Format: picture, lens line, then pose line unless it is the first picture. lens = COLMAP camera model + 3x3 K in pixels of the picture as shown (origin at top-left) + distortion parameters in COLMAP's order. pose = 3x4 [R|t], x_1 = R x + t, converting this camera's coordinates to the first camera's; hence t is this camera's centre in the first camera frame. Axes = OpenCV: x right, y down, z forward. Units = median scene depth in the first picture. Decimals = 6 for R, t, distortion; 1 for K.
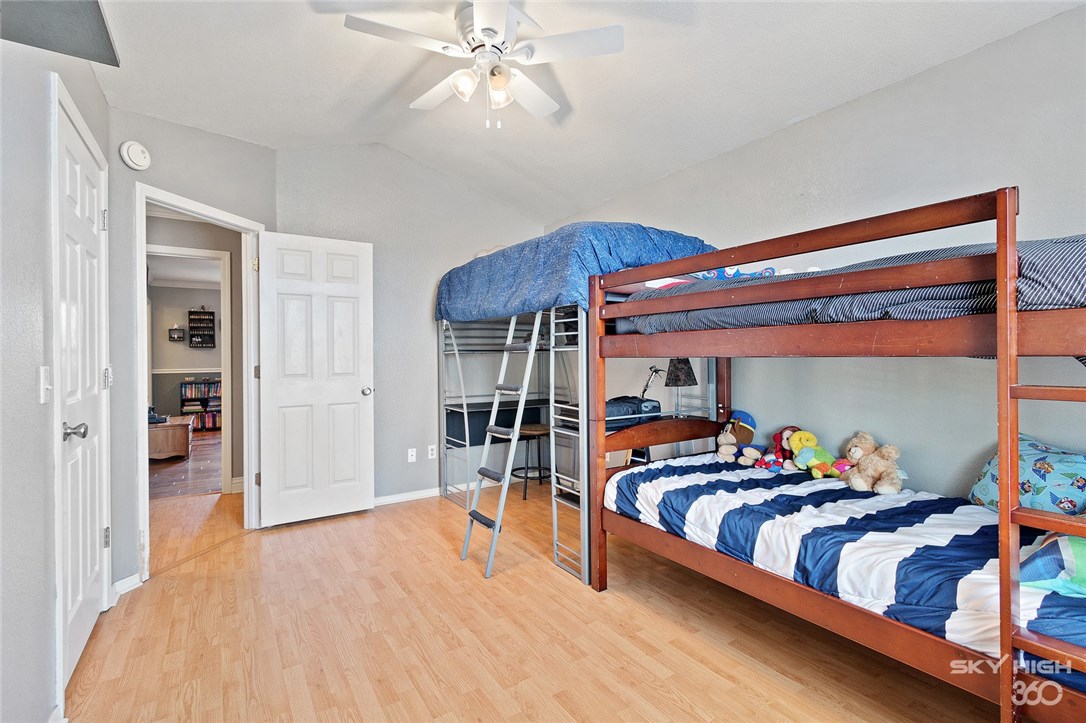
lens RADIAL K [[502.6, 0, 531.8], [0, 502.6, 359.9], [0, 0, 1]] dist [0.000614, 0.000093]
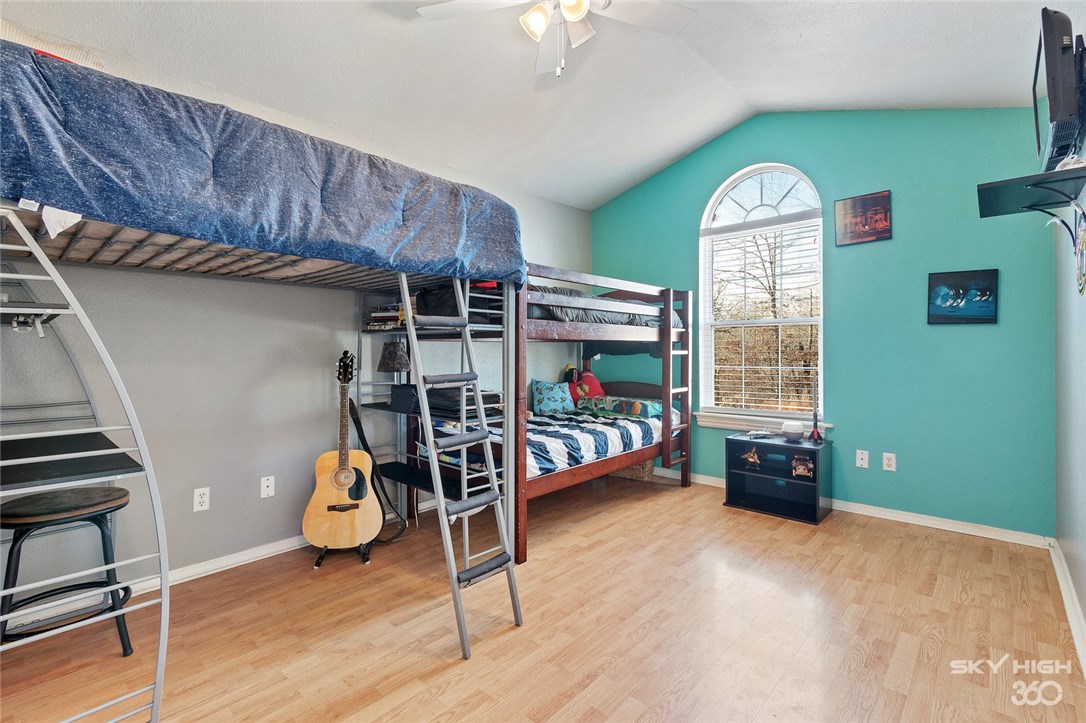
lens RADIAL K [[495.0, 0, 533.3], [0, 495.0, 365.5], [0, 0, 1]] dist [0.002592, 0.000003]
pose [[-0.265809, -0.022004, 0.963775, -0.858529], [0.011028, 0.999605, 0.025863, 0.023769], [-0.963963, 0.017503, -0.265461, 1.245072]]
